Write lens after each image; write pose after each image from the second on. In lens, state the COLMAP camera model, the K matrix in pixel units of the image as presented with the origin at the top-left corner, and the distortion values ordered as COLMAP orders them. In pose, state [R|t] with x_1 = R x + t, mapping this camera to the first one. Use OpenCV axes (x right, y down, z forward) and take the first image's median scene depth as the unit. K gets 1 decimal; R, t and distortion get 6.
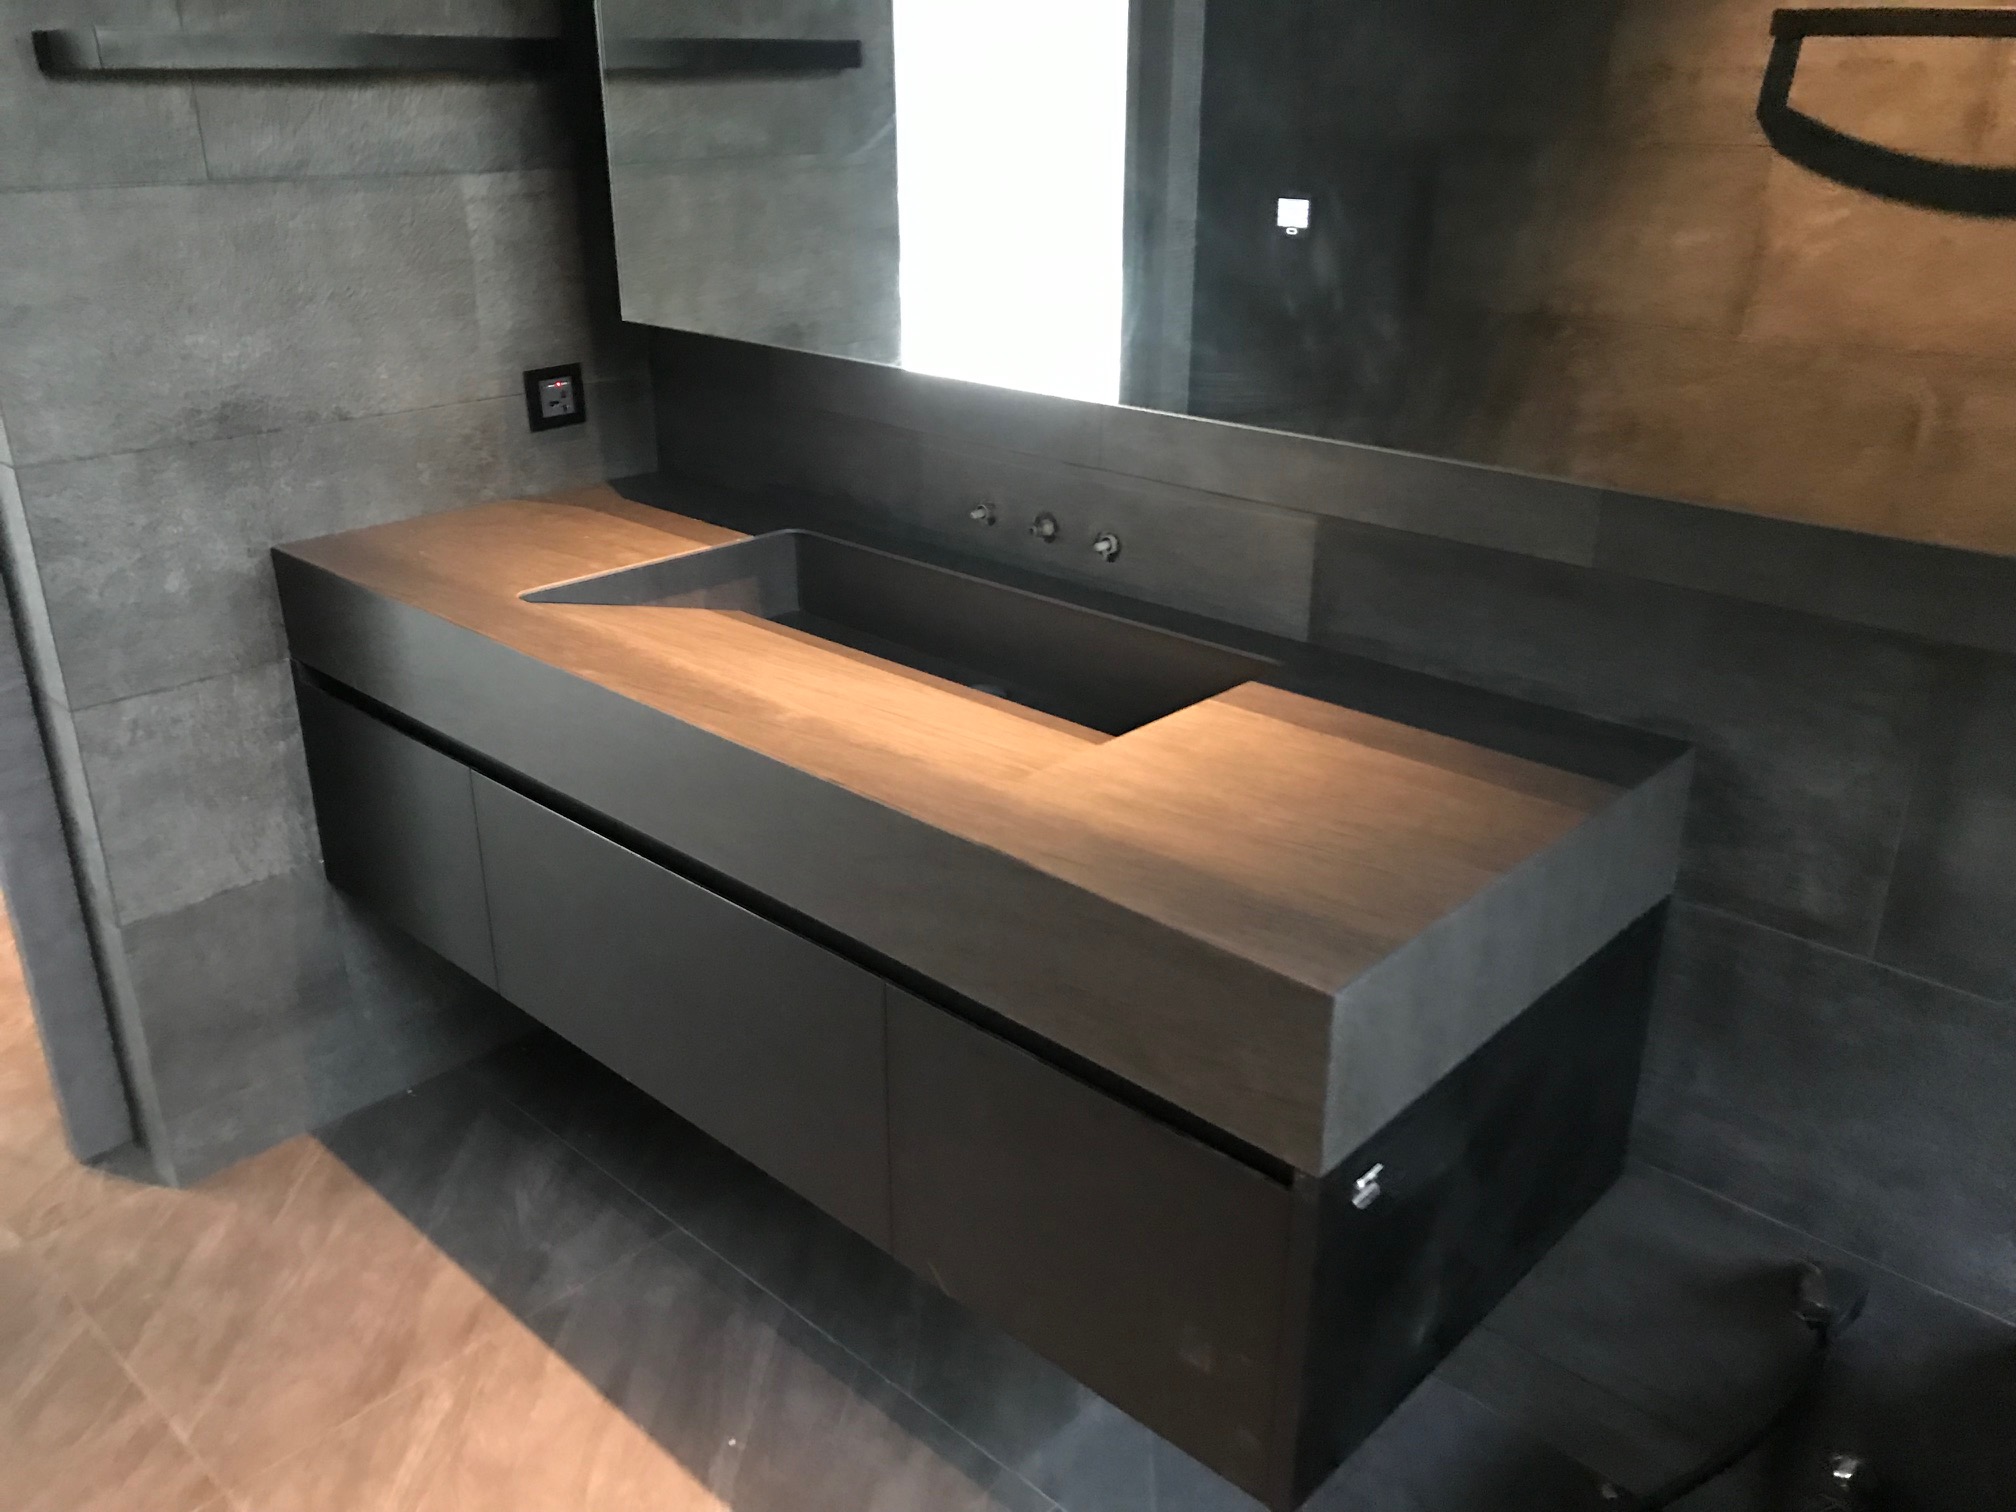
lens RADIAL K [[1648.4, 0, 1008.0], [0, 1648.4, 756.0], [0, 0, 1]] dist [0.012033, 0.009667]
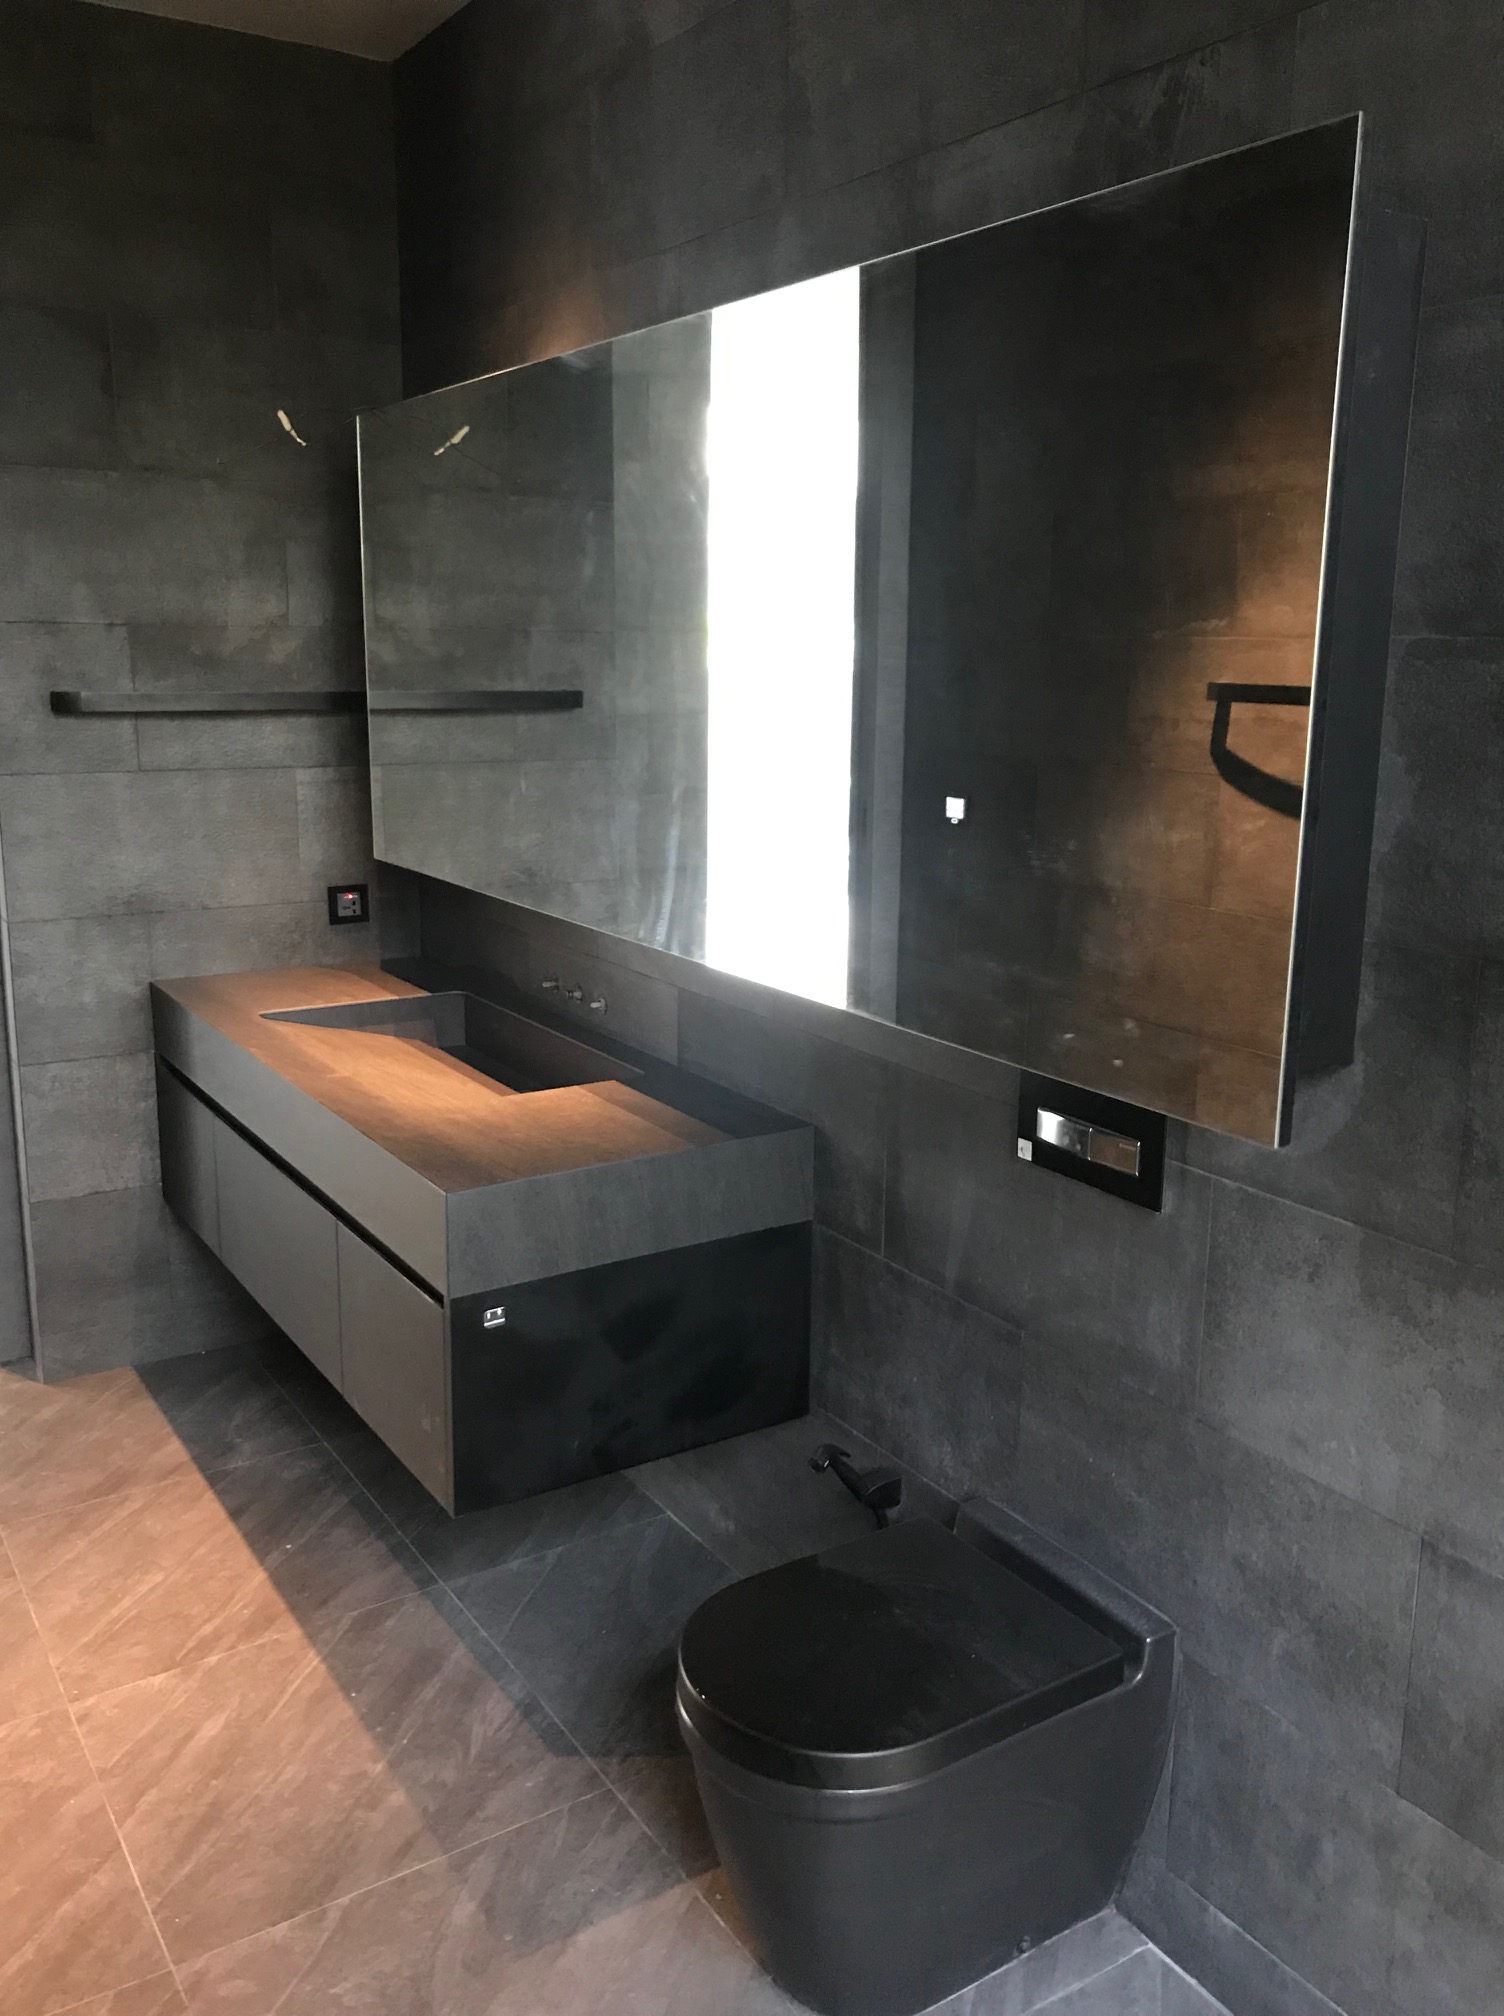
lens RADIAL K [[1619.1, 0, 752.0], [0, 1619.1, 1008.0], [0, 0, 1]] dist [0.003905, -0.037937]
pose [[0.973030, 0.062892, -0.221938, 0.490888], [-0.102222, 0.980051, -0.170445, 0.111814], [0.206791, 0.188535, 0.960048, -0.413848]]
